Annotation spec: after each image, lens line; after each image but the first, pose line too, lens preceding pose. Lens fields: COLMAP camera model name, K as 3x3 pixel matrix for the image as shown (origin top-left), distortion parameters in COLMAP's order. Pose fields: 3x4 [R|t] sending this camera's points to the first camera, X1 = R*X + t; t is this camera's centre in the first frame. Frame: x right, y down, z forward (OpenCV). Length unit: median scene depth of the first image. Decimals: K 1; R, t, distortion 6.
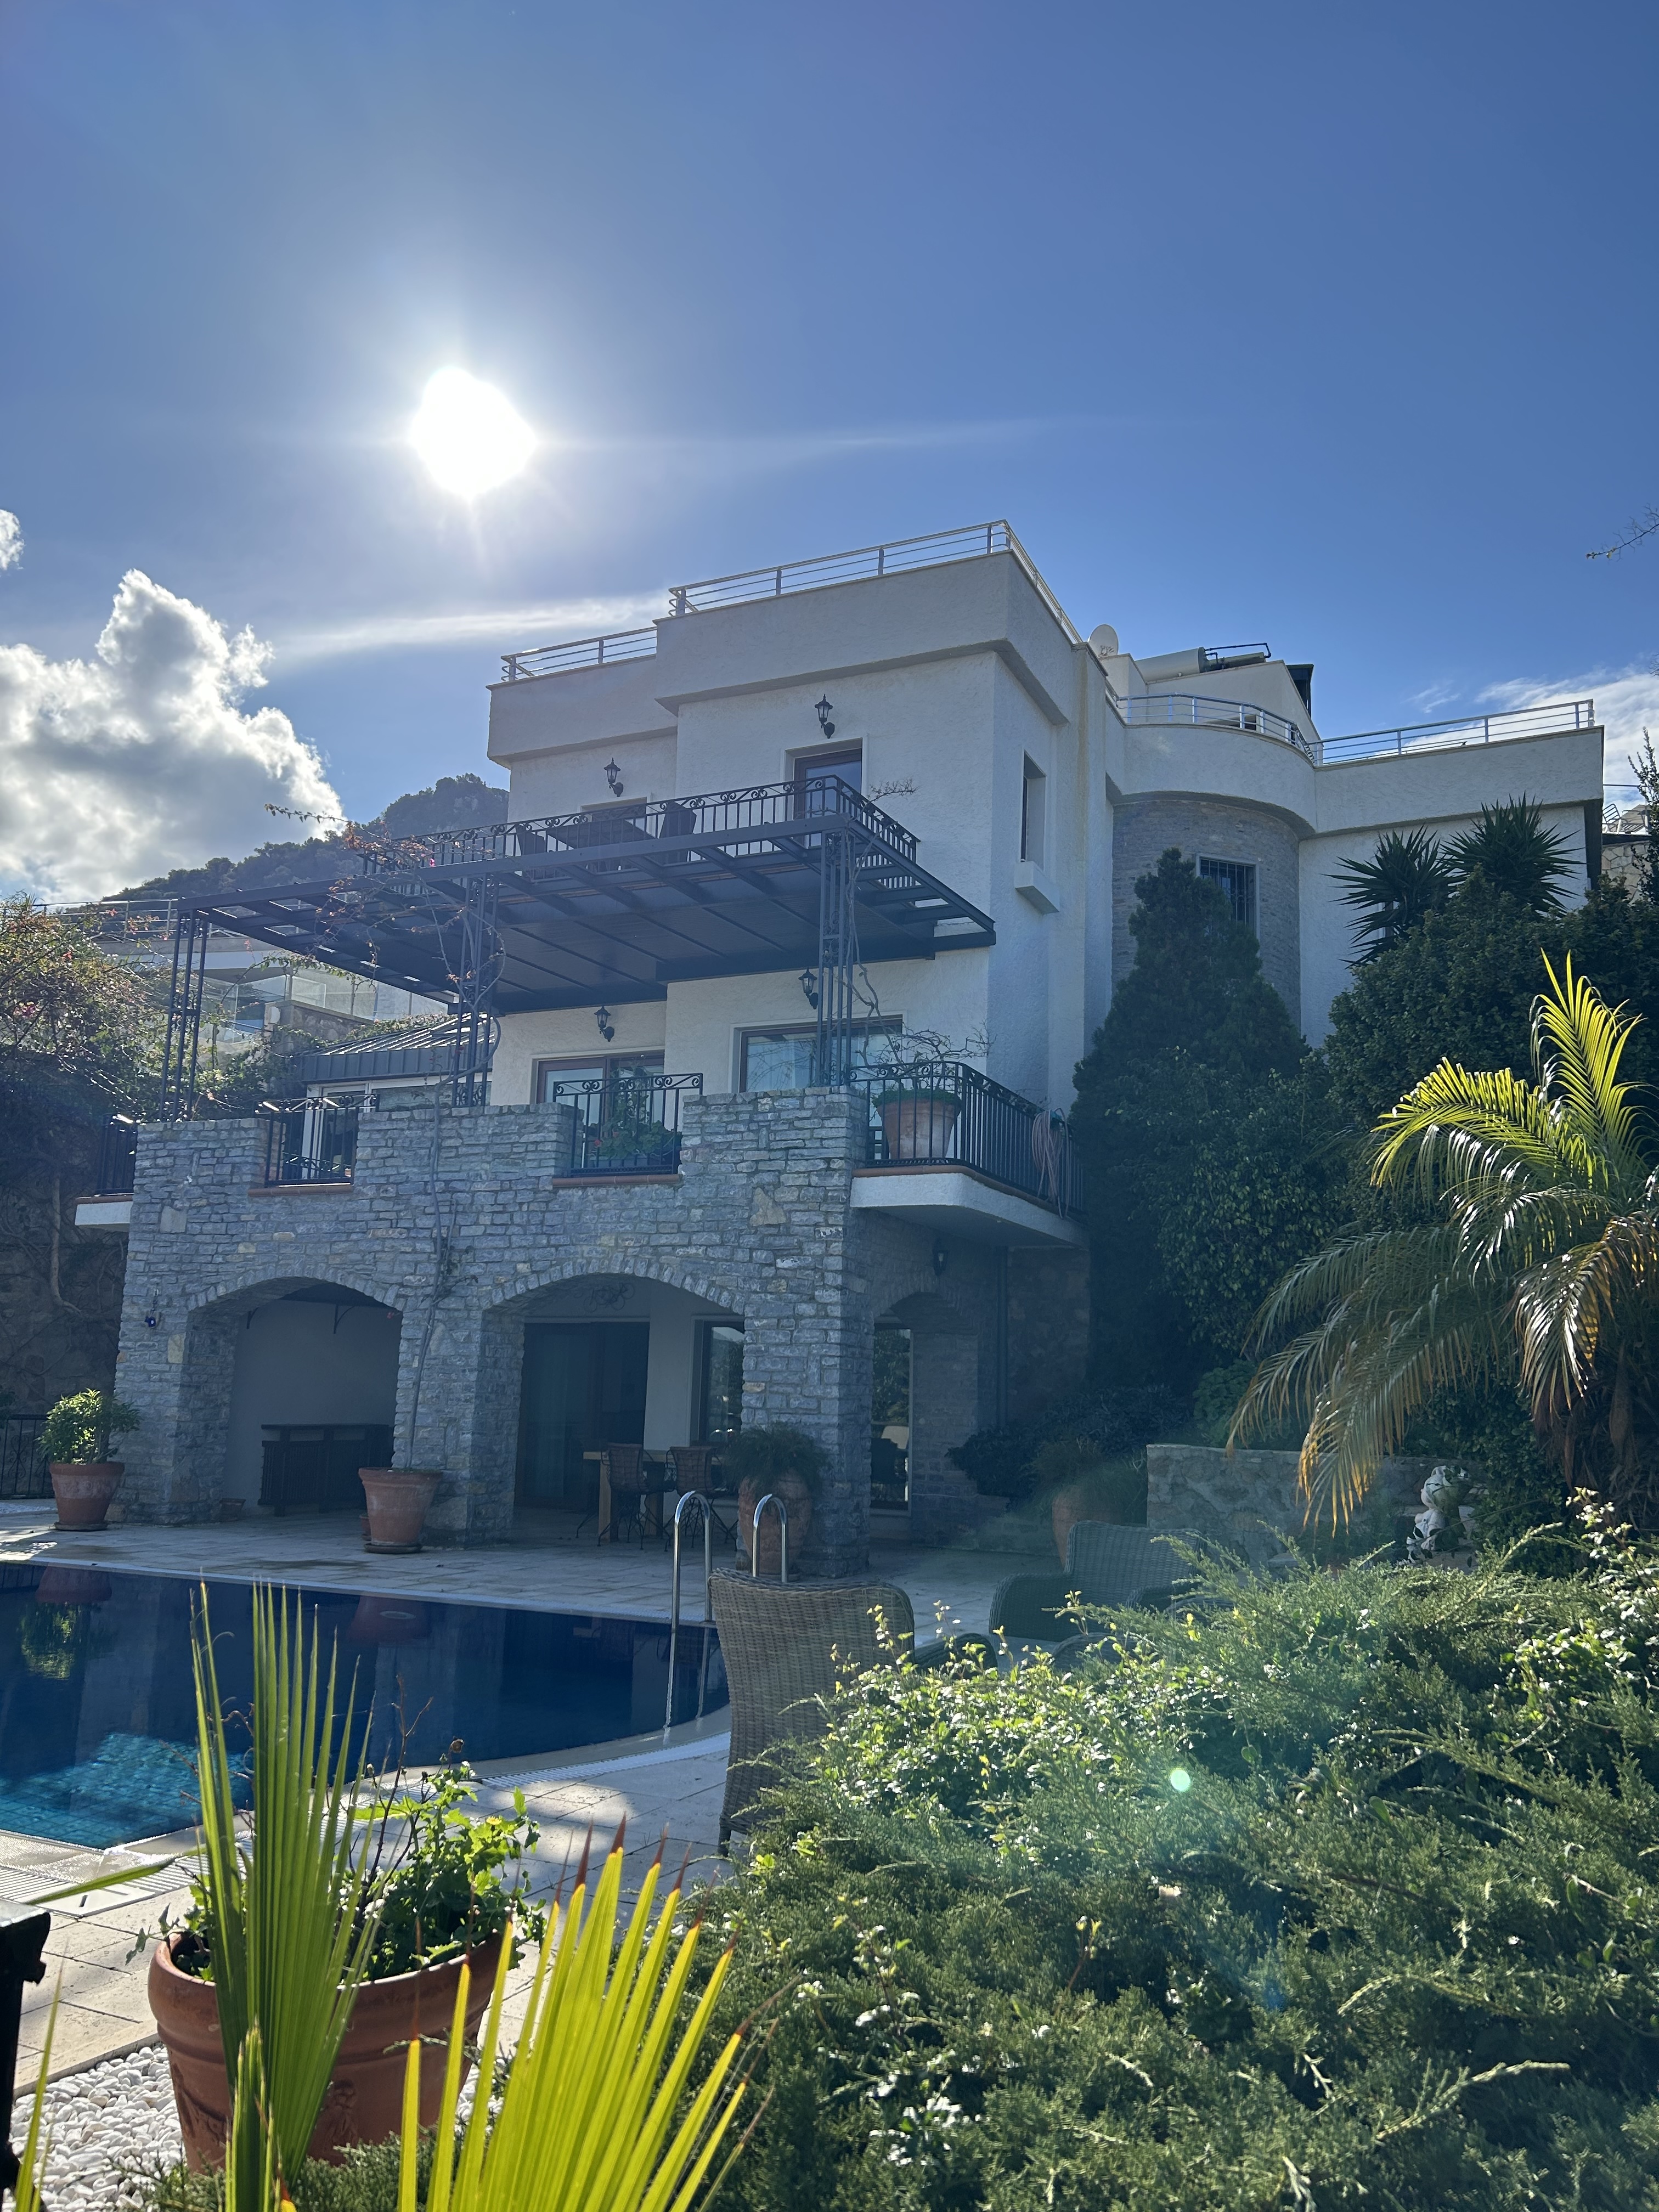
lens RADIAL K [[1661.0, 0, 827.2], [0, 1661.0, 1107.2], [0, 0, 1]] dist [-0.005823, -0.001440]
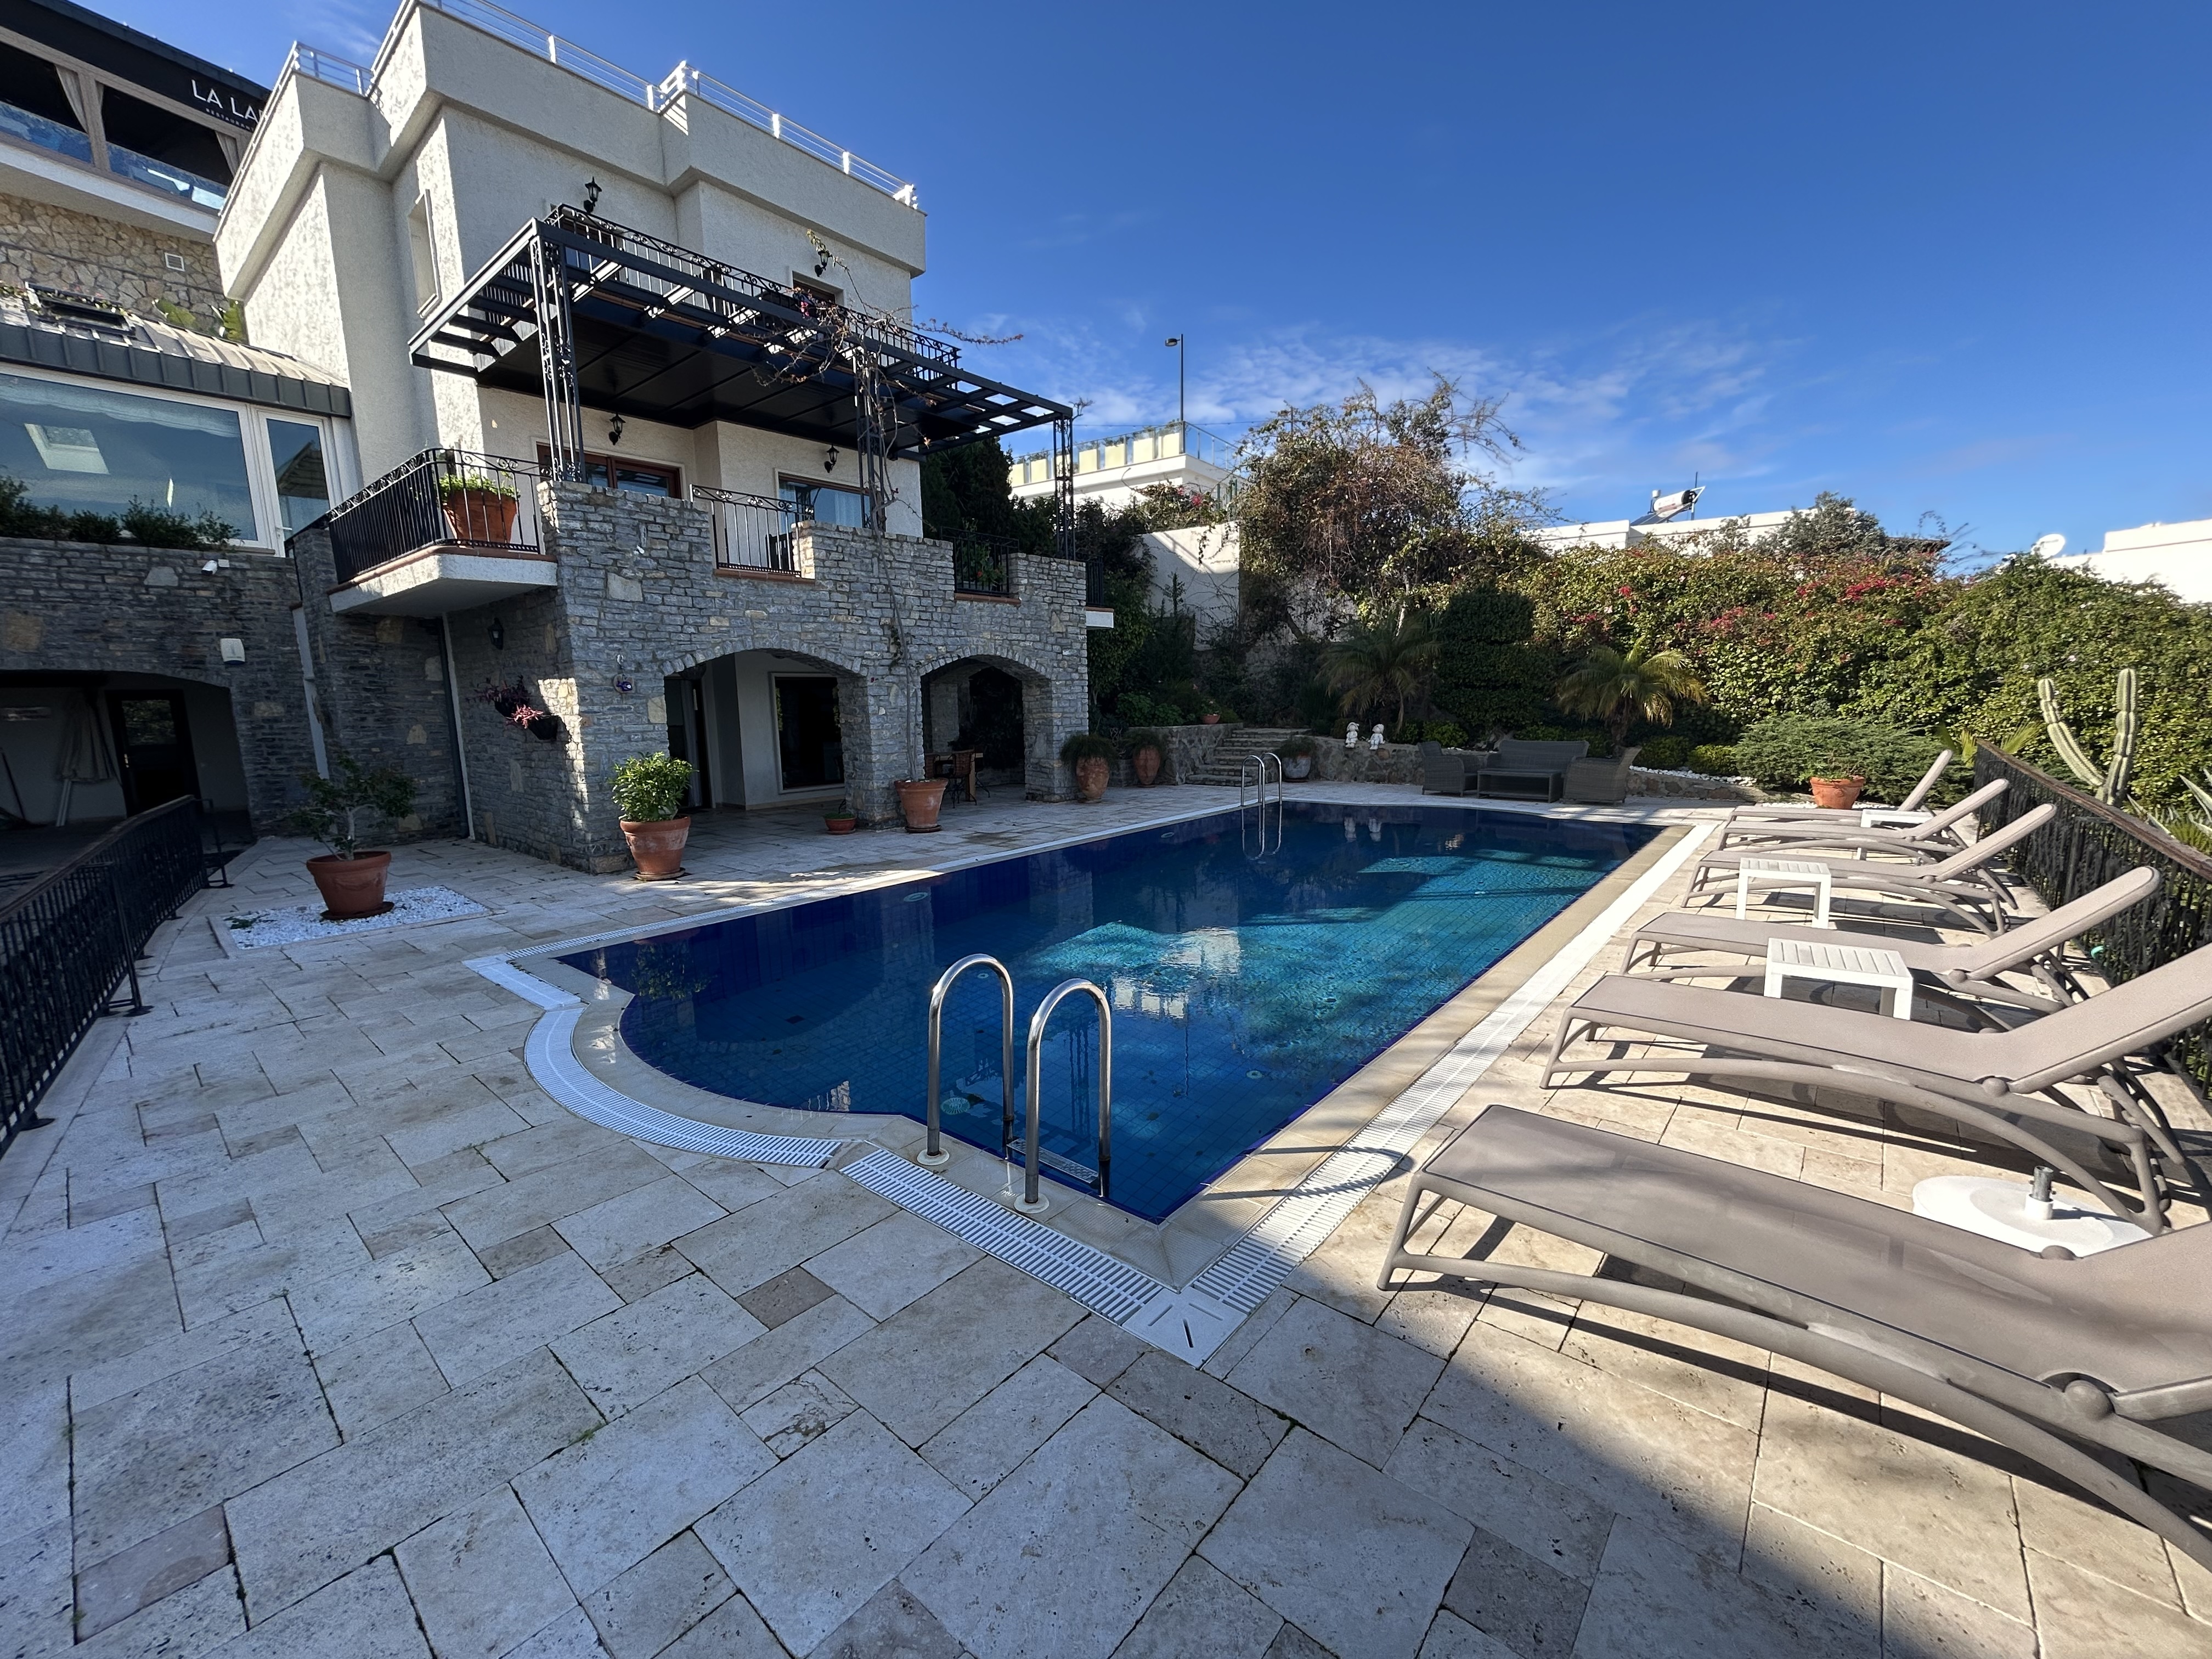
lens RADIAL K [[901.1, 0, 1104.1], [0, 901.1, 833.9], [0, 0, 1]] dist [-0.000797, 0.000579]
pose [[0.265818, -0.174306, 0.948134, -0.934018], [-0.138925, 0.966325, 0.216599, 0.056024], [-0.953960, -0.189295, 0.232652, 0.582845]]
